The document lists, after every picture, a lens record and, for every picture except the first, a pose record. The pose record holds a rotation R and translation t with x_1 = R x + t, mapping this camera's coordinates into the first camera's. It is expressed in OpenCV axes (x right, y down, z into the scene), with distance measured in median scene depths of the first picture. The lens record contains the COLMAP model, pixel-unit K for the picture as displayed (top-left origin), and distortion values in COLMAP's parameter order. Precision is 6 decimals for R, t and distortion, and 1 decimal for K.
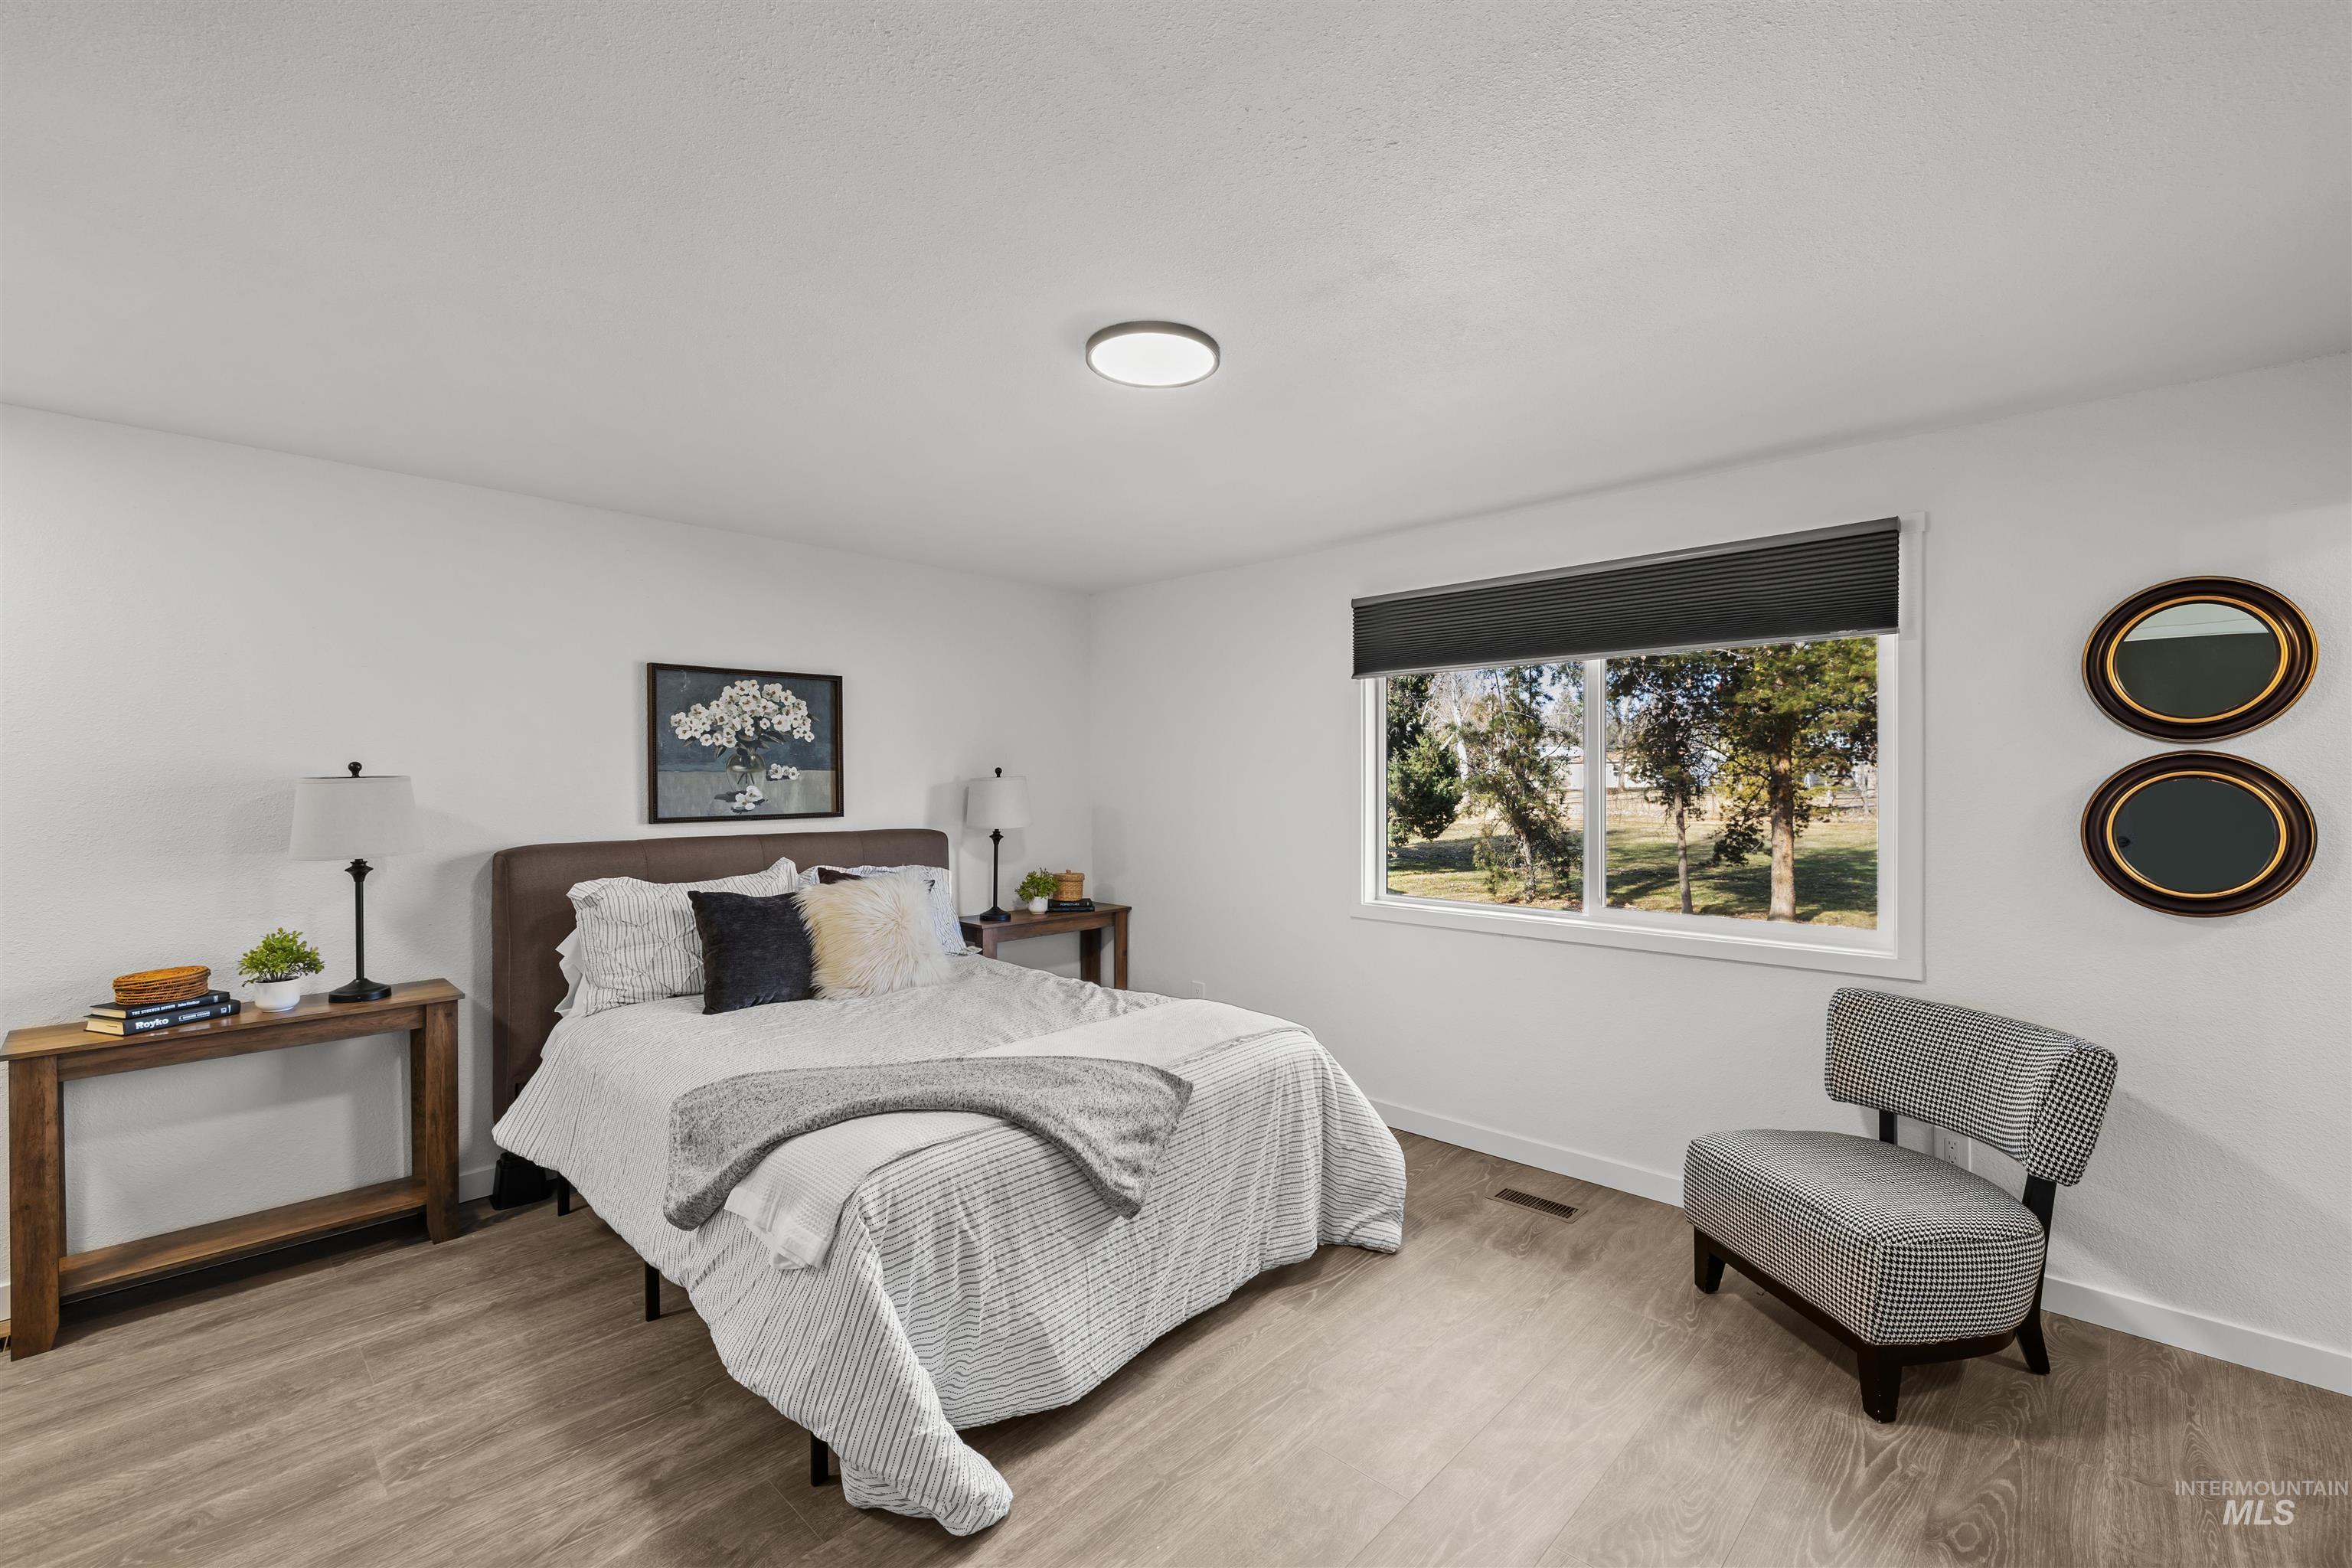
lens RADIAL K [[995.5, 0, 1189.4], [0, 995.5, 767.5], [0, 0, 1]] dist [0.000766, 0.000118]
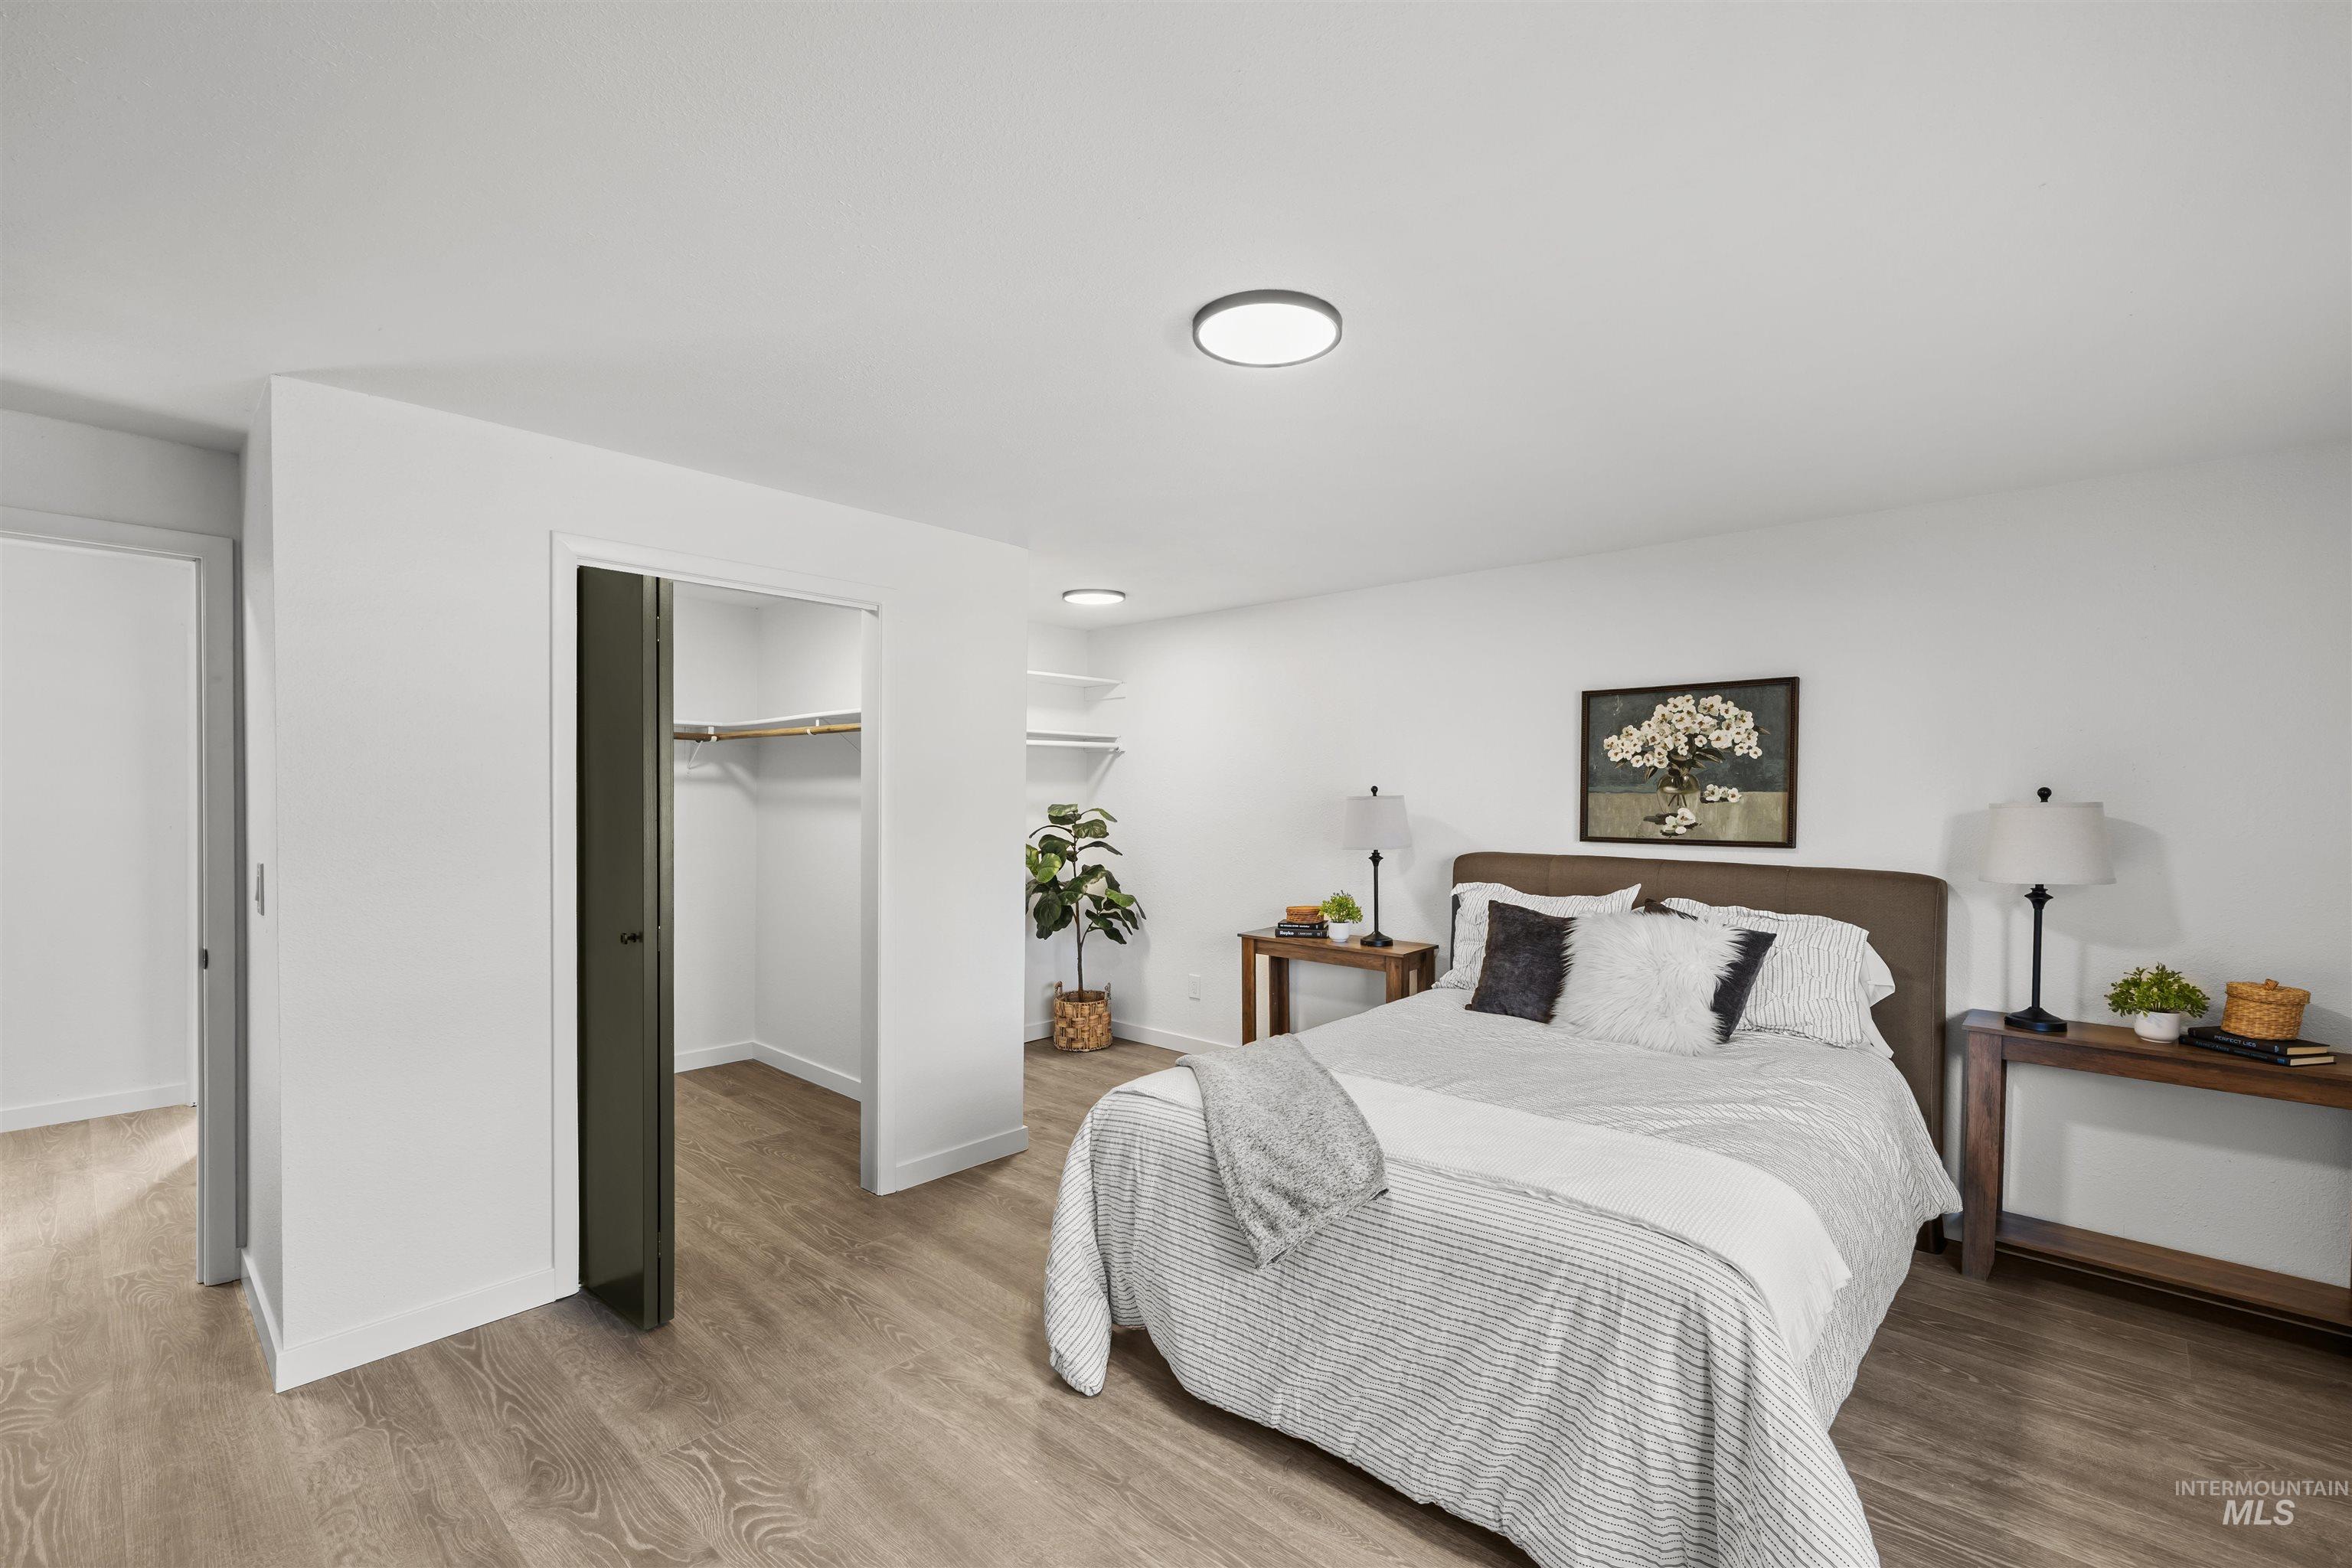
lens RADIAL K [[995.5, 0, 1190.2], [0, 995.5, 808.0], [0, 0, 1]] dist [0.000766, 0.000118]
pose [[0.028534, 0.014956, -0.999481, 0.491267], [0.000834, 0.999887, 0.014986, 0.003755], [0.999592, -0.001261, 0.028519, 0.518646]]
